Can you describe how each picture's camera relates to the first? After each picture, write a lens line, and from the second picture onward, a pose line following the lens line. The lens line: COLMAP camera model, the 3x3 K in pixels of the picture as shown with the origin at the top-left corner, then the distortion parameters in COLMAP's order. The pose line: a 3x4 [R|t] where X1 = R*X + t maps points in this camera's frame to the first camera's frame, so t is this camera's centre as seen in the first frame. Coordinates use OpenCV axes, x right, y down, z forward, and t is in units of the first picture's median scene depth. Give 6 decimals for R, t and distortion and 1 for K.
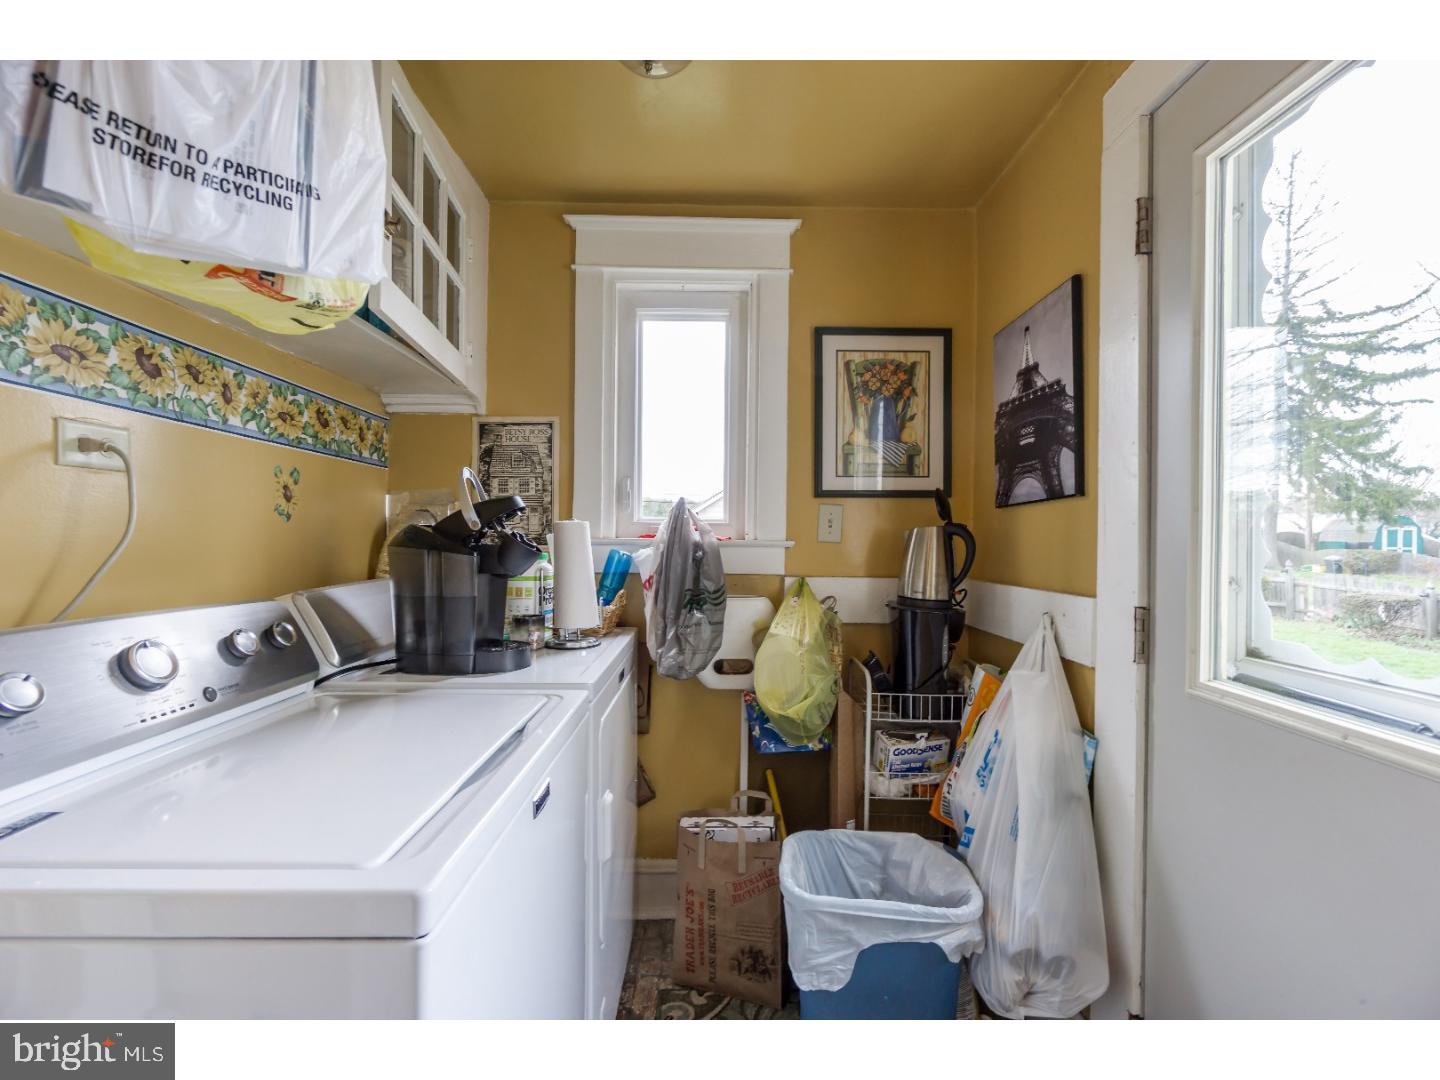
lens RADIAL K [[612.9, 0, 720.0], [0, 612.9, 540.0], [0, 0, 1]] dist [-0.003903, 0.000837]
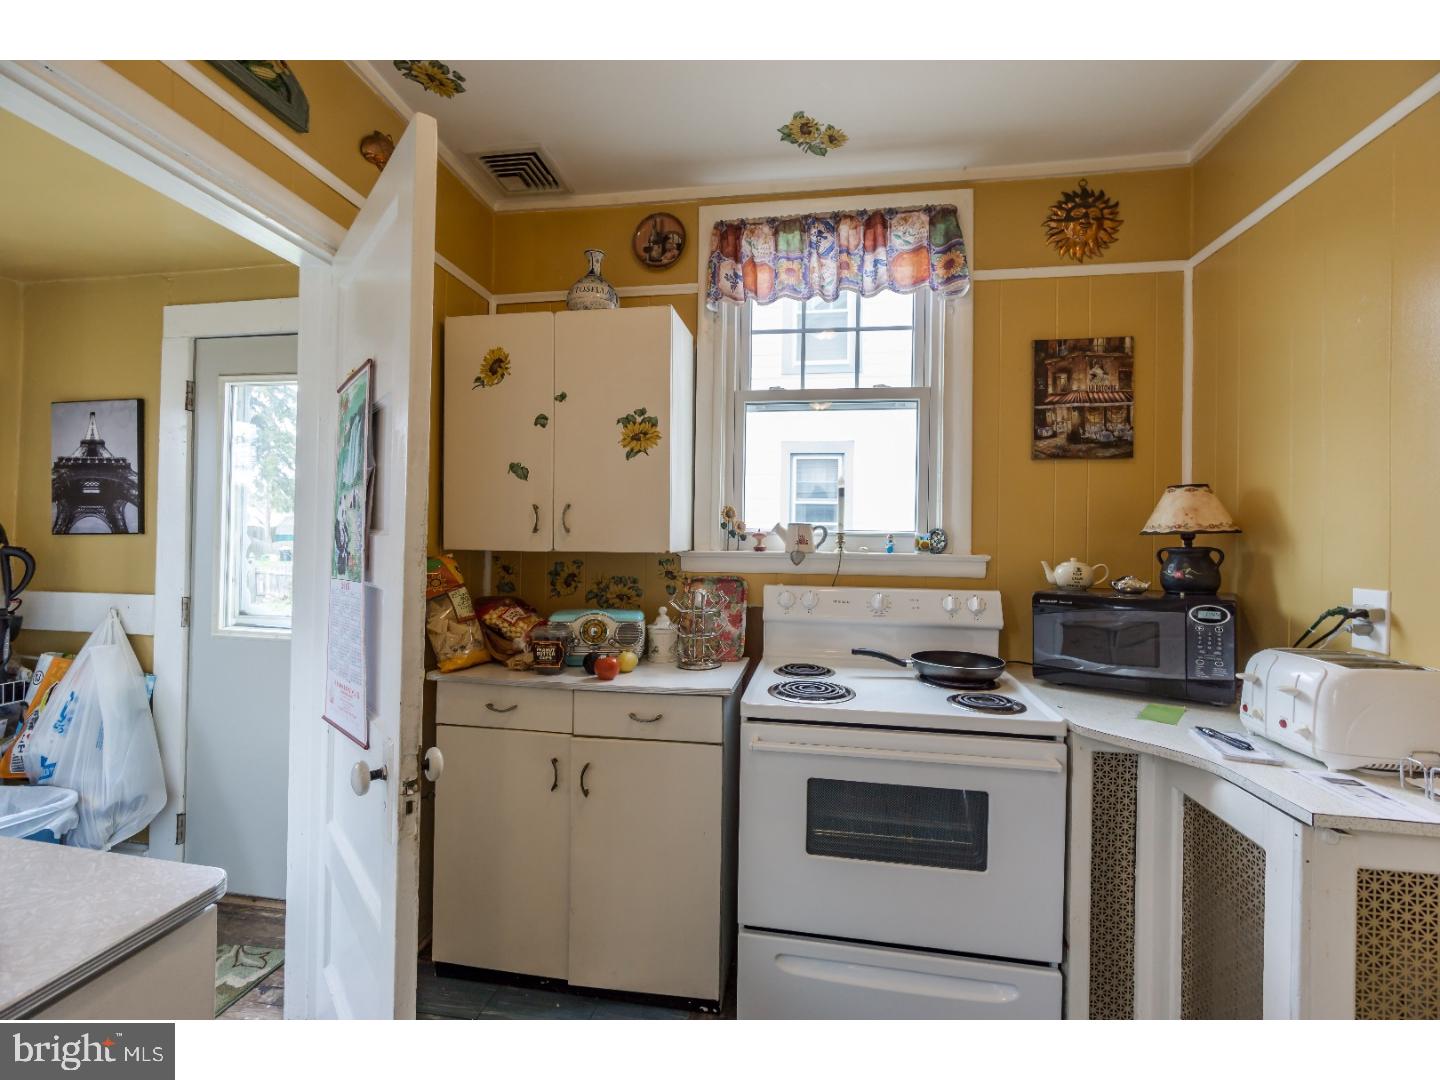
lens RADIAL K [[612.9, 0, 720.0], [0, 612.9, 540.0], [0, 0, 1]] dist [-0.003903, 0.000837]
pose [[0.166375, -0.000954, 0.986062, -0.719778], [-0.015196, 0.999878, 0.003531, -0.079299], [-0.985945, -0.015572, 0.166340, -0.751428]]
